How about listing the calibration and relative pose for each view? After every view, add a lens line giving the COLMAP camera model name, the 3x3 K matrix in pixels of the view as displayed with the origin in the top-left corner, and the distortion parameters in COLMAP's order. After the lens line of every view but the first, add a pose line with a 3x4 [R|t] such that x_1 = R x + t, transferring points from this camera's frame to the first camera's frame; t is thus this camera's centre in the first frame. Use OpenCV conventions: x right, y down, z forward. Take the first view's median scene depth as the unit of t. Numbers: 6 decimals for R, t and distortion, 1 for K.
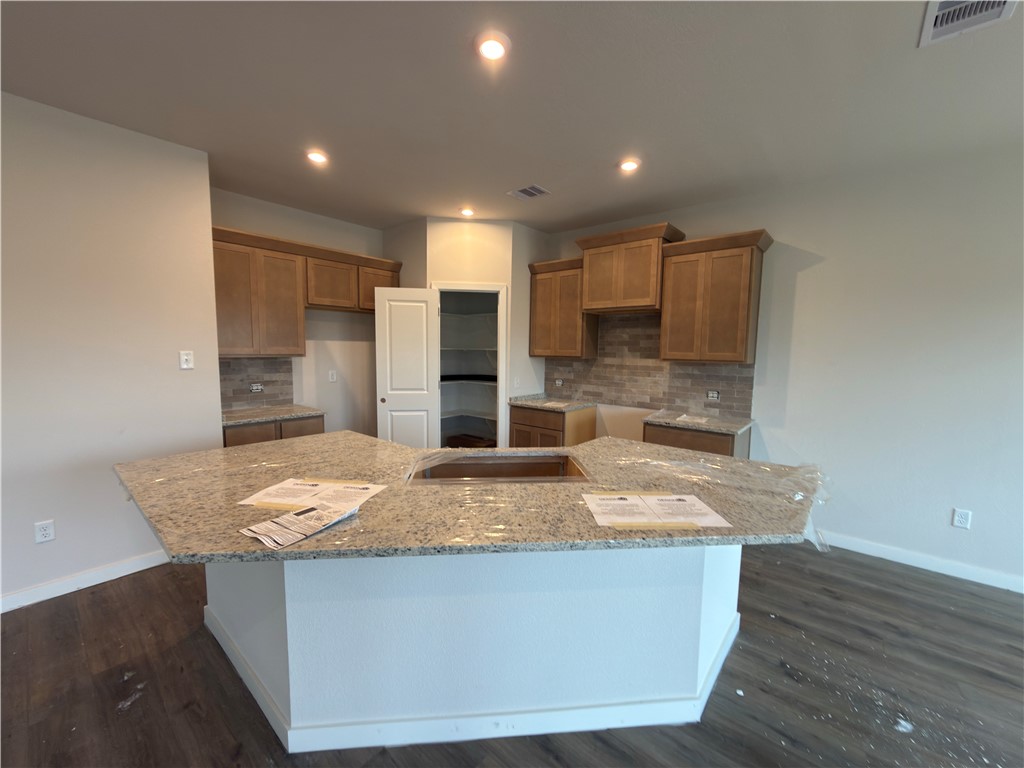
lens RADIAL K [[406.3, 0, 513.9], [0, 406.3, 385.7], [0, 0, 1]] dist [-0.000473, 0.000522]
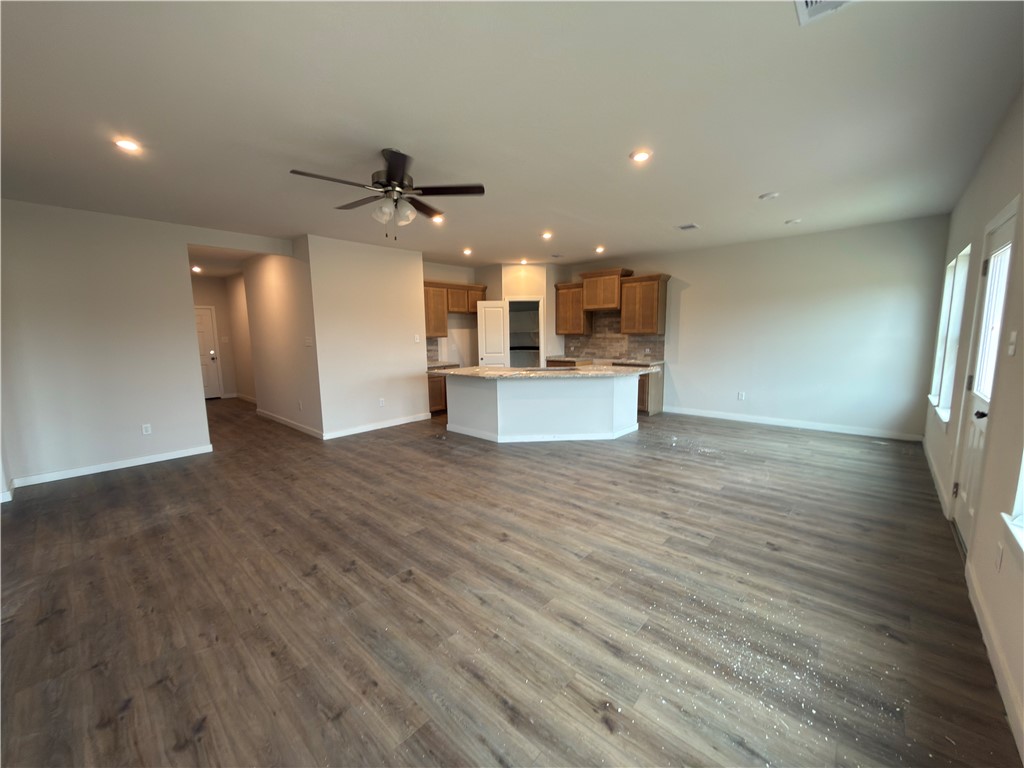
lens RADIAL K [[406.3, 0, 511.7], [0, 406.3, 383.2], [0, 0, 1]] dist [-0.000473, 0.000522]
pose [[0.998628, -0.023460, -0.046810, -0.101567], [0.025098, 0.999082, 0.034722, 0.099848], [0.045952, -0.035849, 0.998300, -1.075985]]
